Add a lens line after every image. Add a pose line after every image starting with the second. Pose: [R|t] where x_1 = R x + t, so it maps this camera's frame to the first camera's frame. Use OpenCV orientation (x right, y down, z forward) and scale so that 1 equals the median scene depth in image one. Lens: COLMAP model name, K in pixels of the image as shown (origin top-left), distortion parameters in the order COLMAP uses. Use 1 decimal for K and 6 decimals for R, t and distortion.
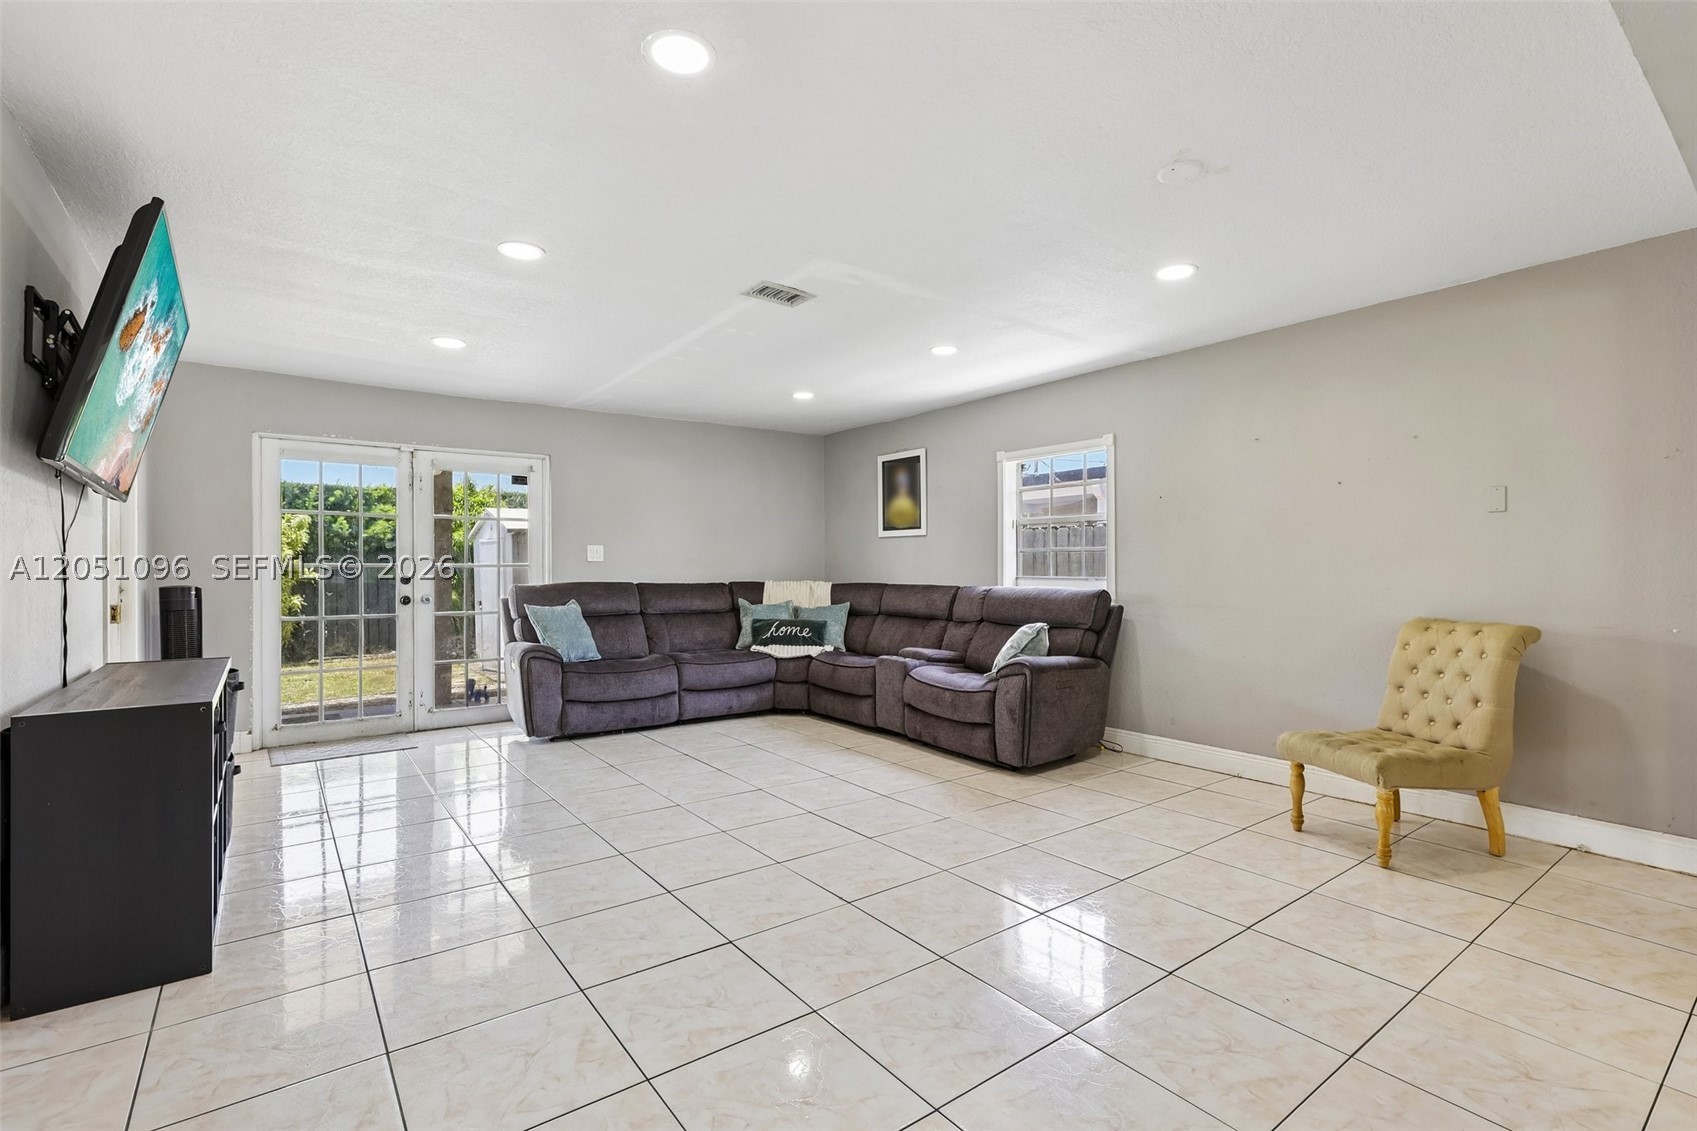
lens RADIAL K [[780.8, 0, 860.7], [0, 780.8, 565.5], [0, 0, 1]] dist [-0.000742, 0.001031]
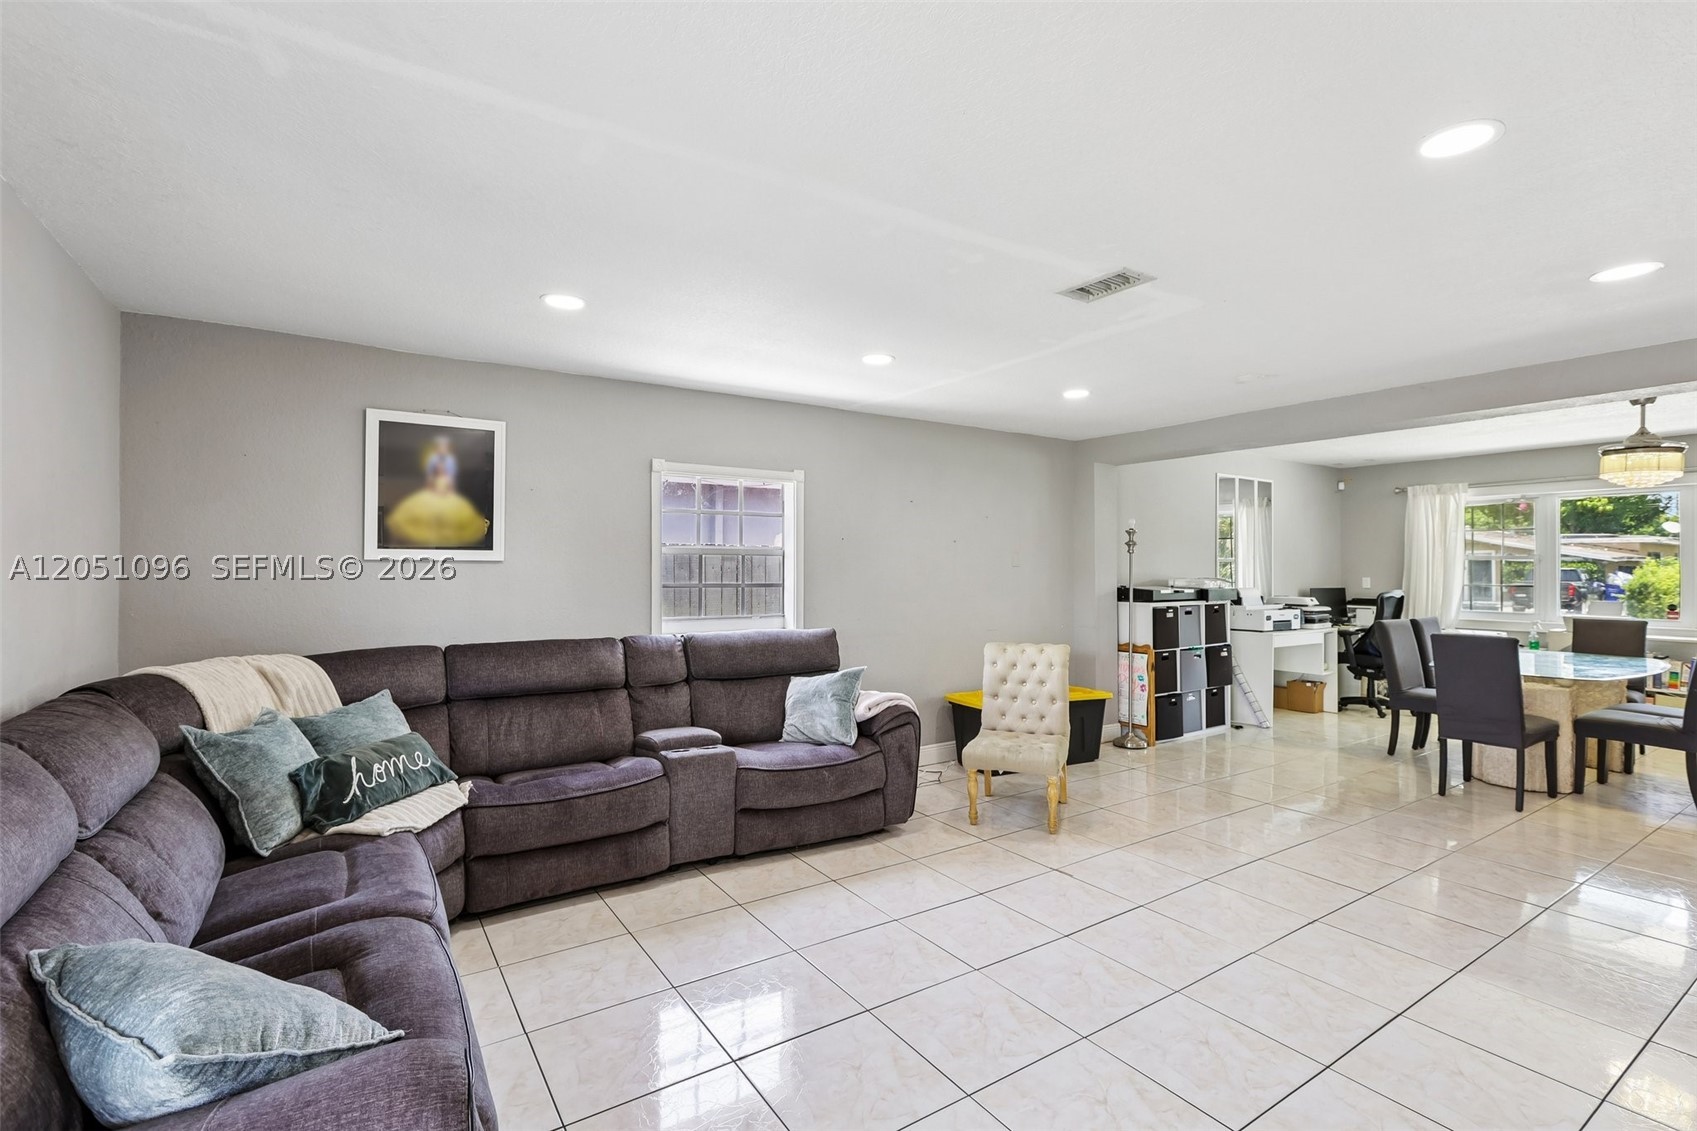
lens RADIAL K [[771.6, 0, 840.4], [0, 771.6, 565.1], [0, 0, 1]] dist [-0.001945, 0.000230]
pose [[0.078154, 0.003623, 0.996935, -0.591171], [-0.007748, 0.999965, -0.003026, -0.041738], [-0.996911, -0.007488, 0.078179, 0.794962]]
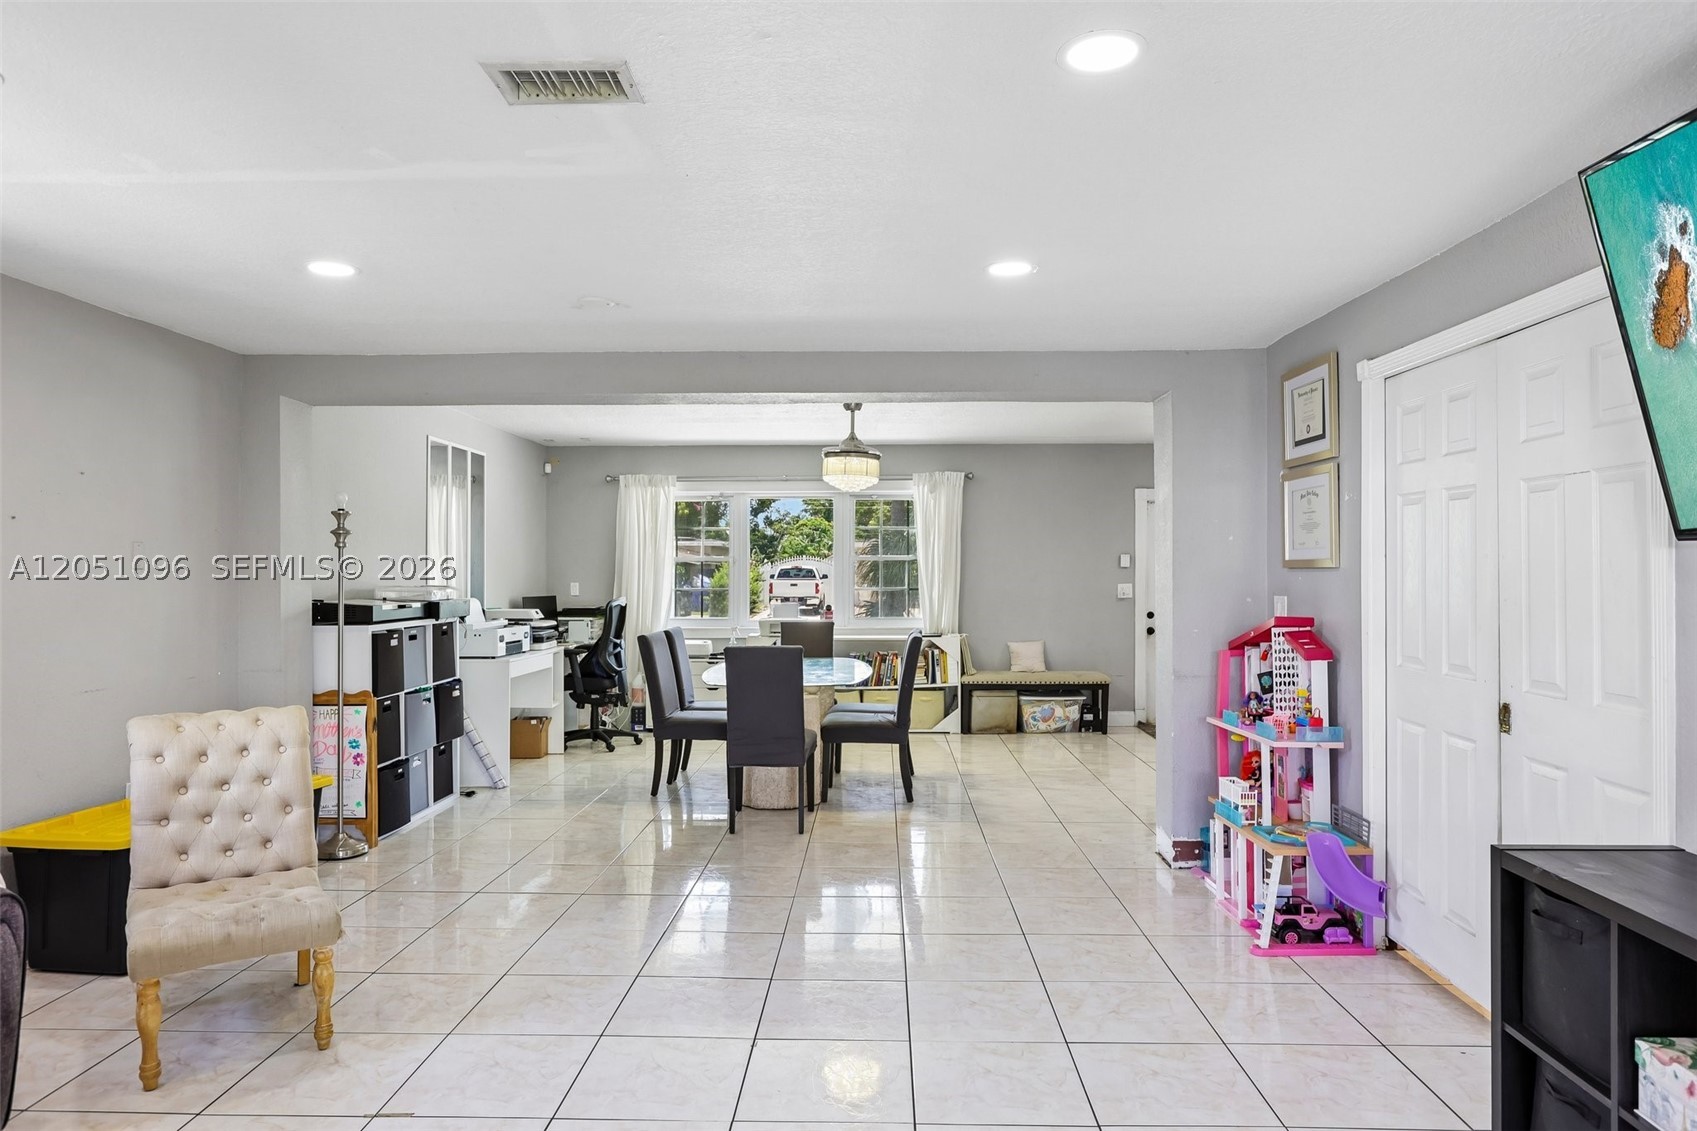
lens RADIAL K [[1045.9, 0, 850.1], [0, 1045.9, 569.0], [0, 0, 1]] dist [-0.000319, 0.002760]
pose [[-0.771098, 0.002848, 0.636710, -0.407318], [-0.002511, 0.999969, -0.007515, -0.040129], [-0.636712, -0.007393, -0.771067, 0.902335]]
